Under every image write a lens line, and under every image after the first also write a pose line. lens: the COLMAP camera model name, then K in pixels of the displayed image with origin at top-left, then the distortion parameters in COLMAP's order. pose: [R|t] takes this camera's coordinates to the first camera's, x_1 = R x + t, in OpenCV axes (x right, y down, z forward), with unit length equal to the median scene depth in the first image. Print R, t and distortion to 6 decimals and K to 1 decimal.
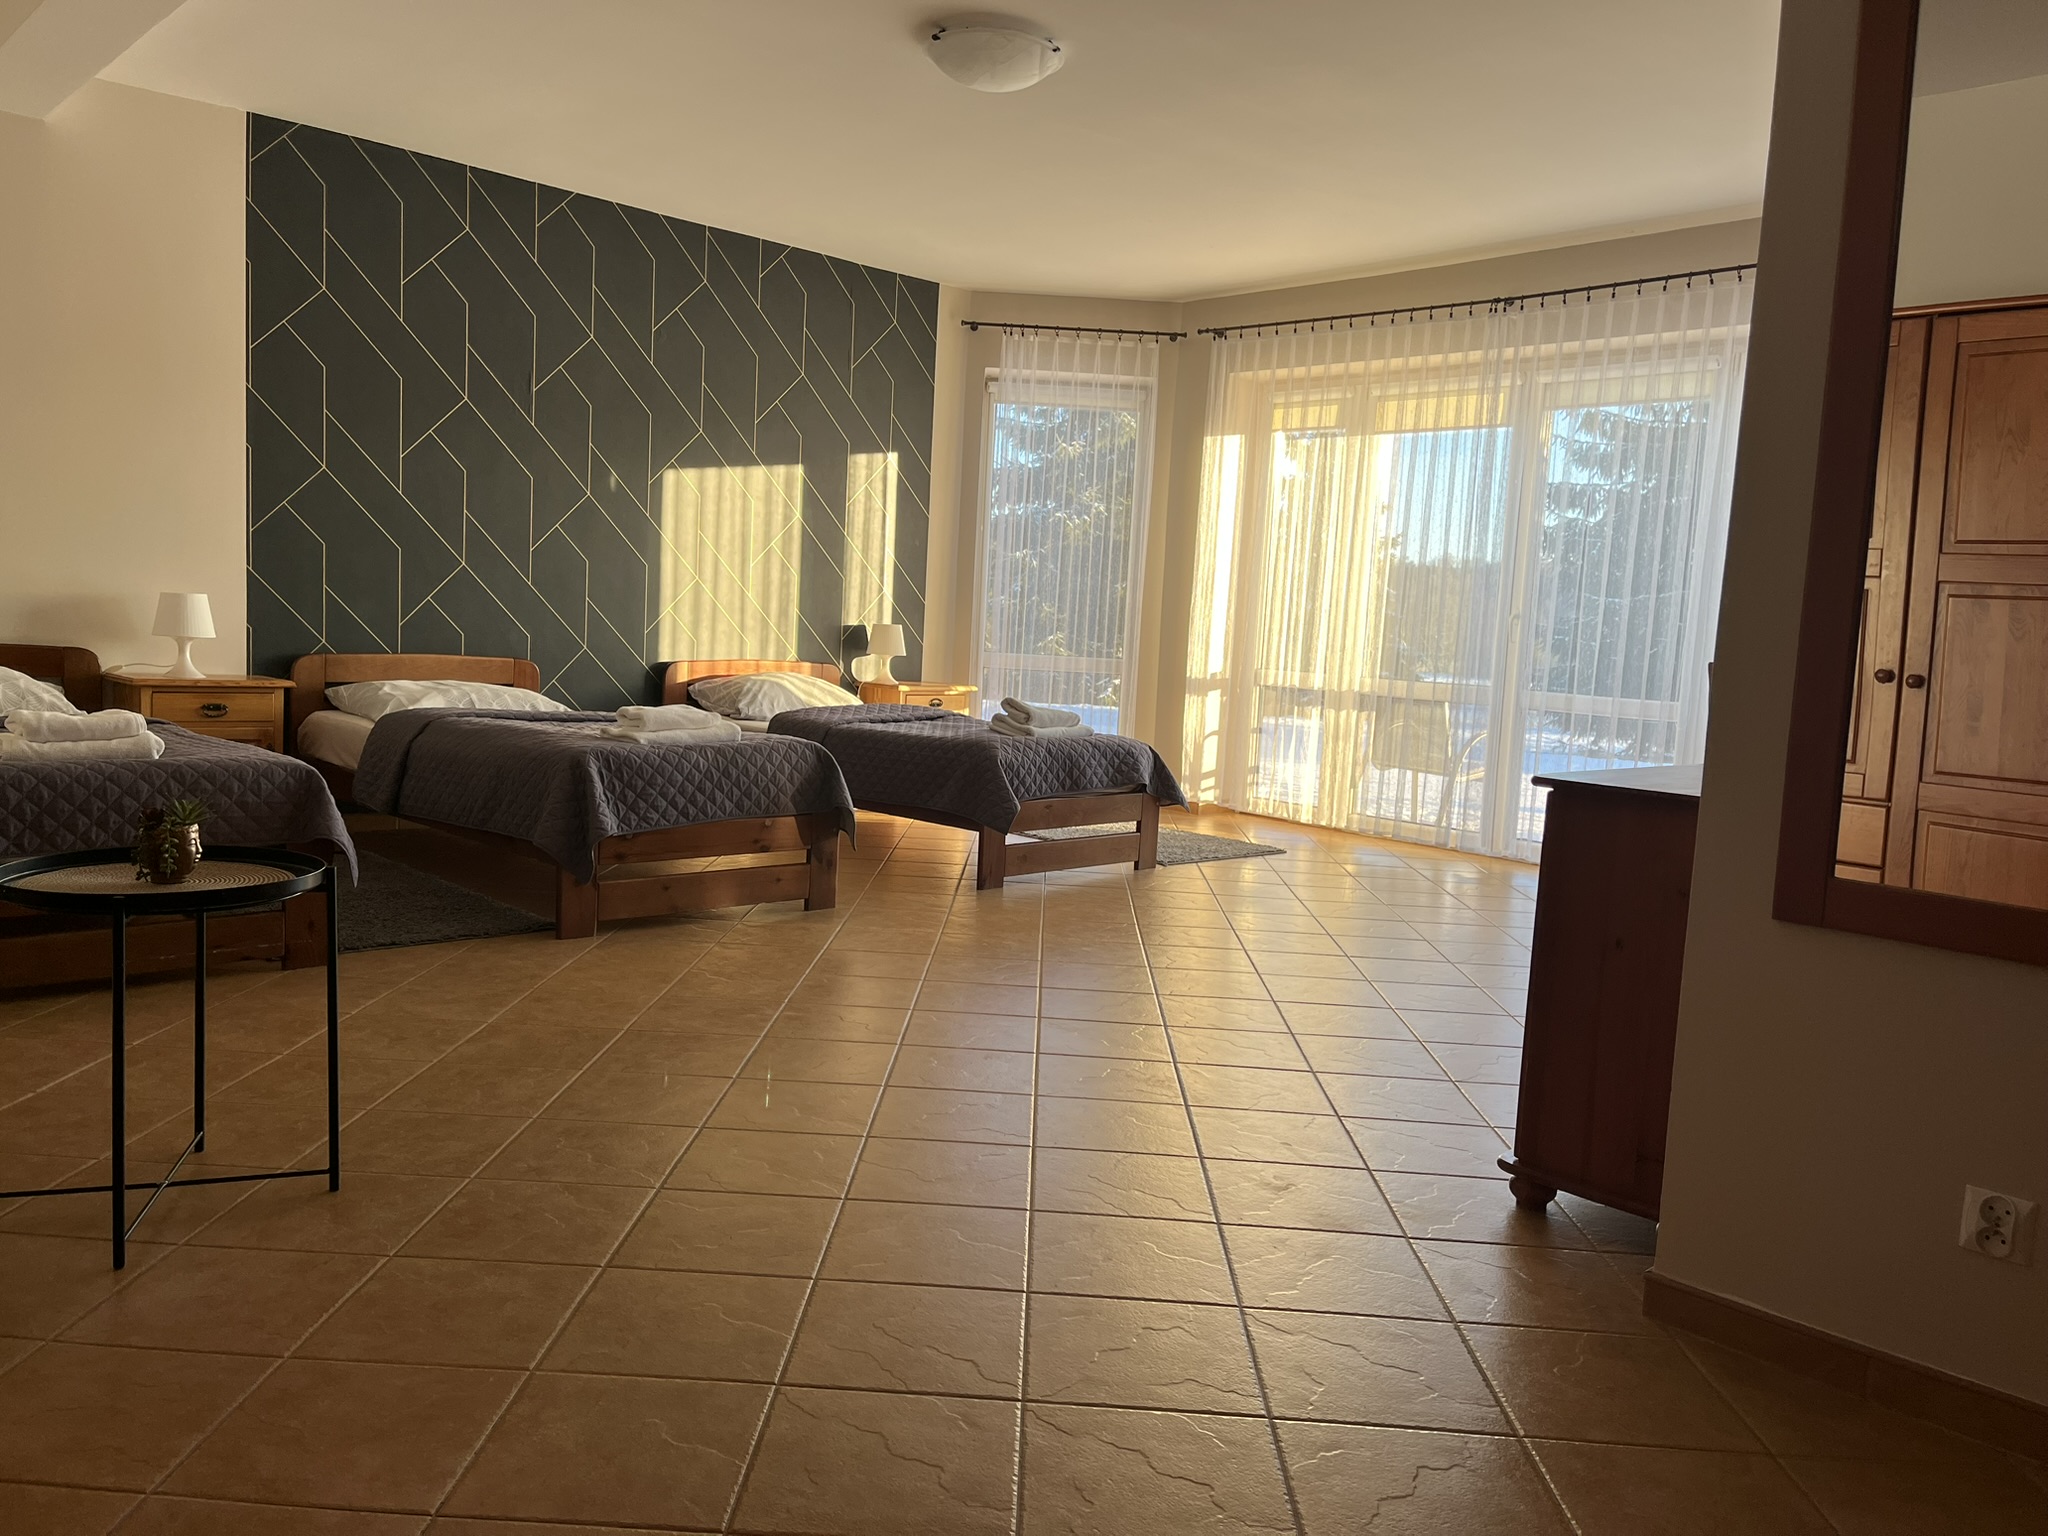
lens RADIAL K [[1549.9, 0, 1026.4], [0, 1549.9, 760.2], [0, 0, 1]] dist [-0.005133, -0.000076]
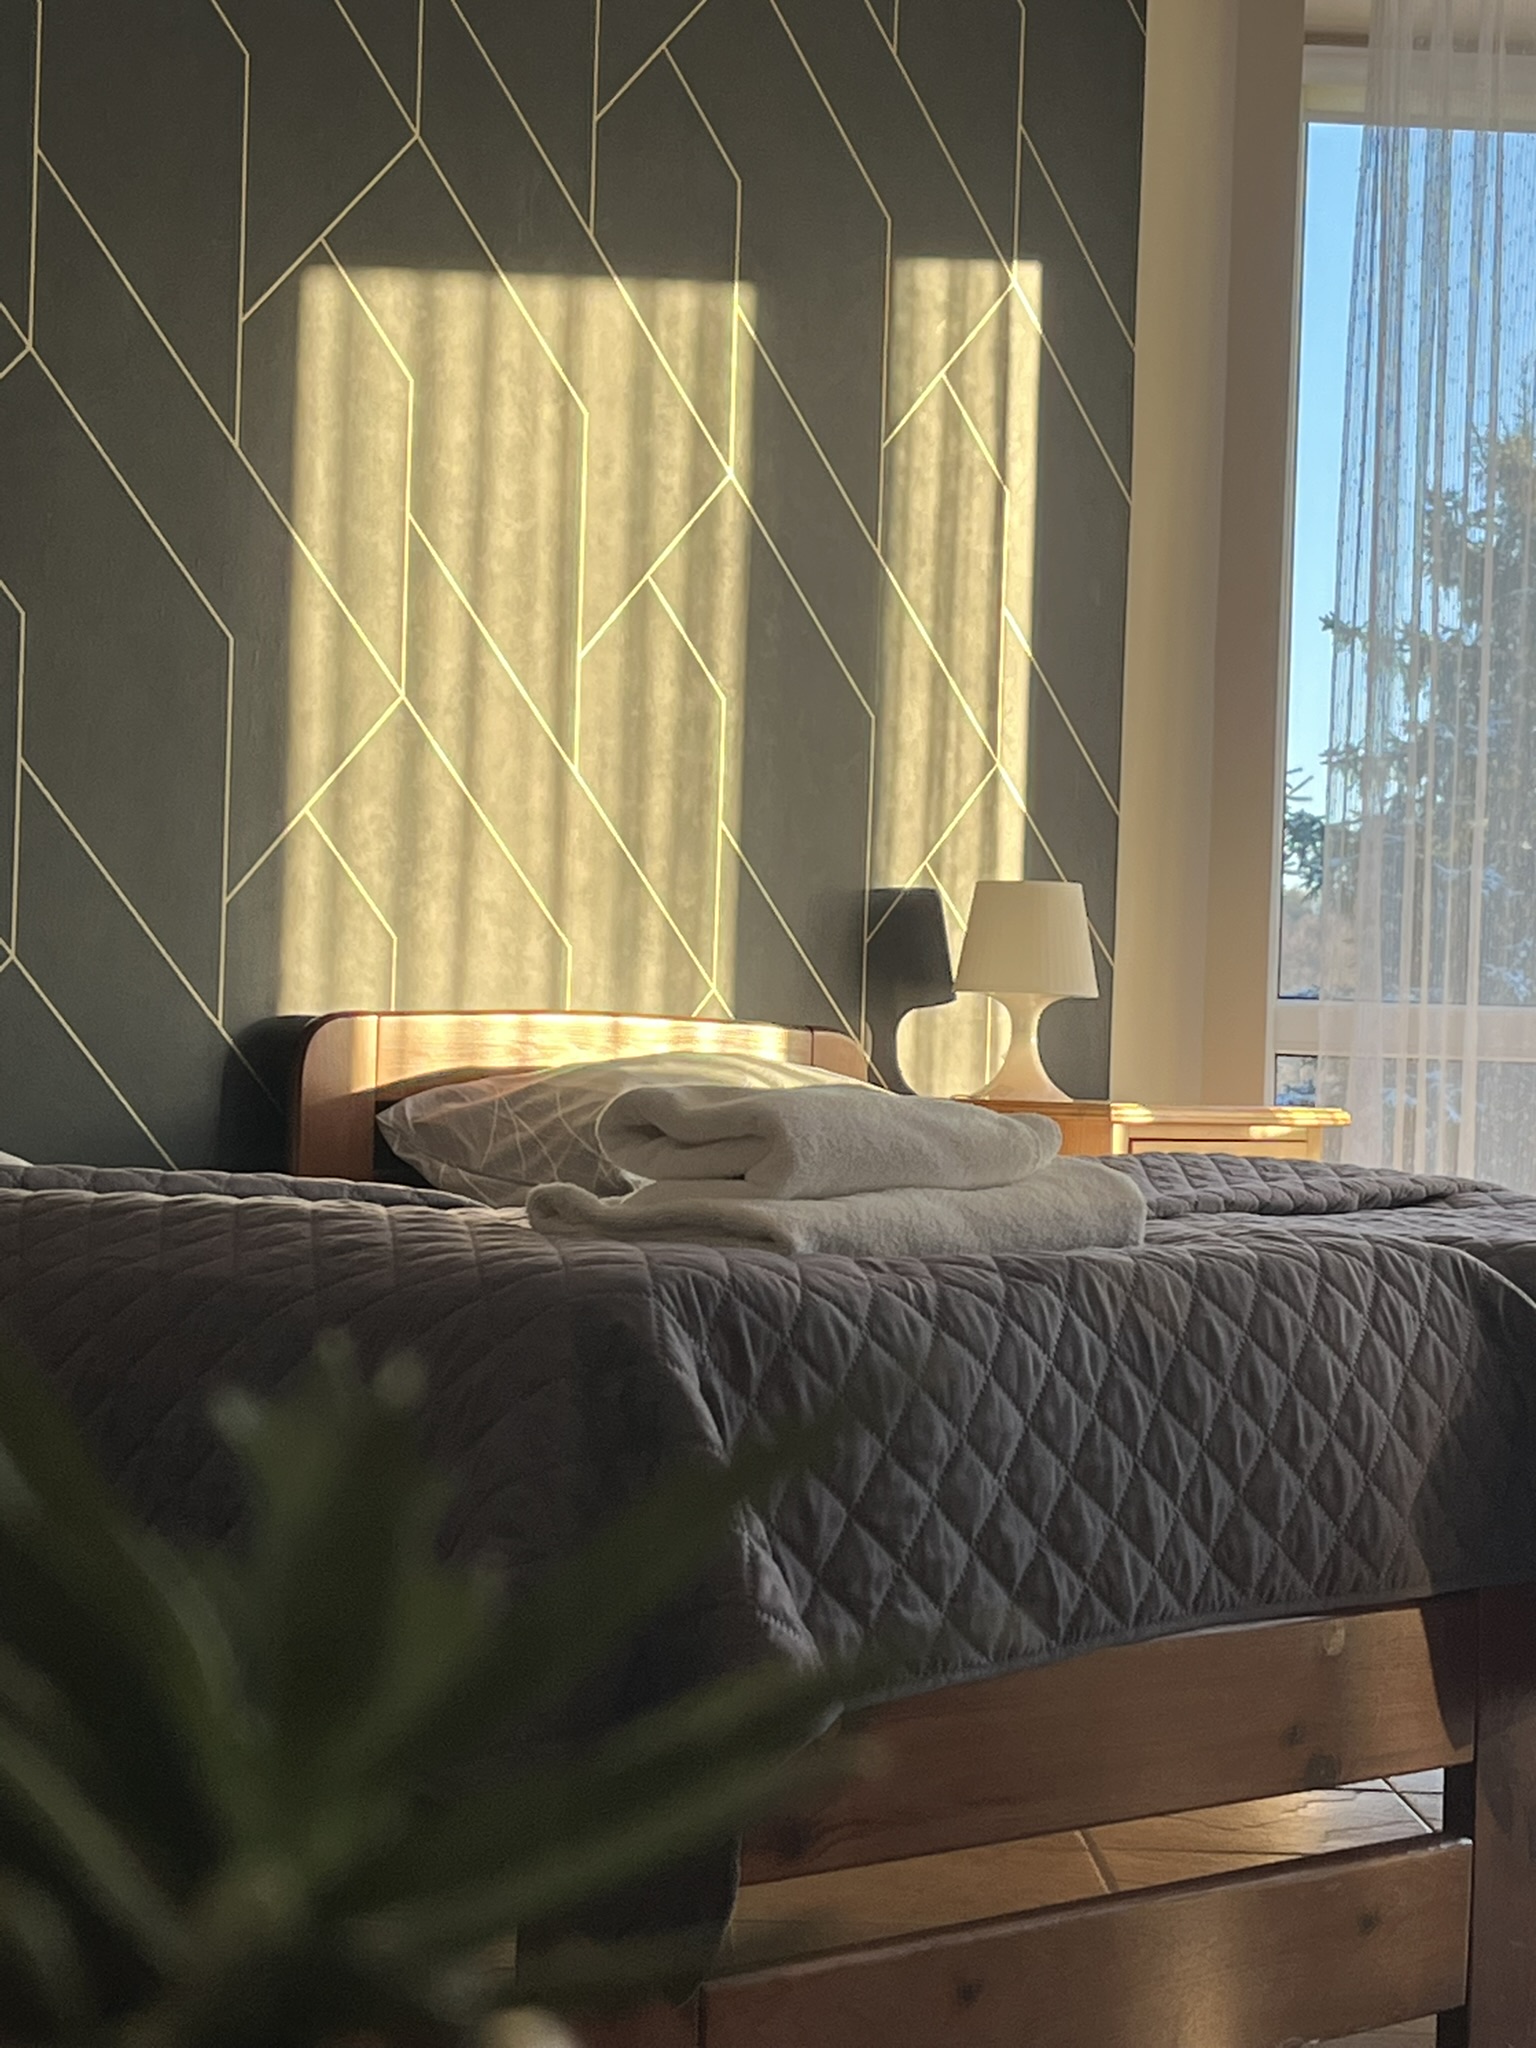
lens RADIAL K [[4230.6, 0, 766.0], [0, 4230.6, 1030.9], [0, 0, 1]] dist [0.242236, 0.000000]
pose [[0.999352, -0.022869, 0.027813, -0.170322], [0.025432, 0.995094, -0.095607, 0.008286], [-0.025490, 0.096252, 0.995031, 0.287441]]
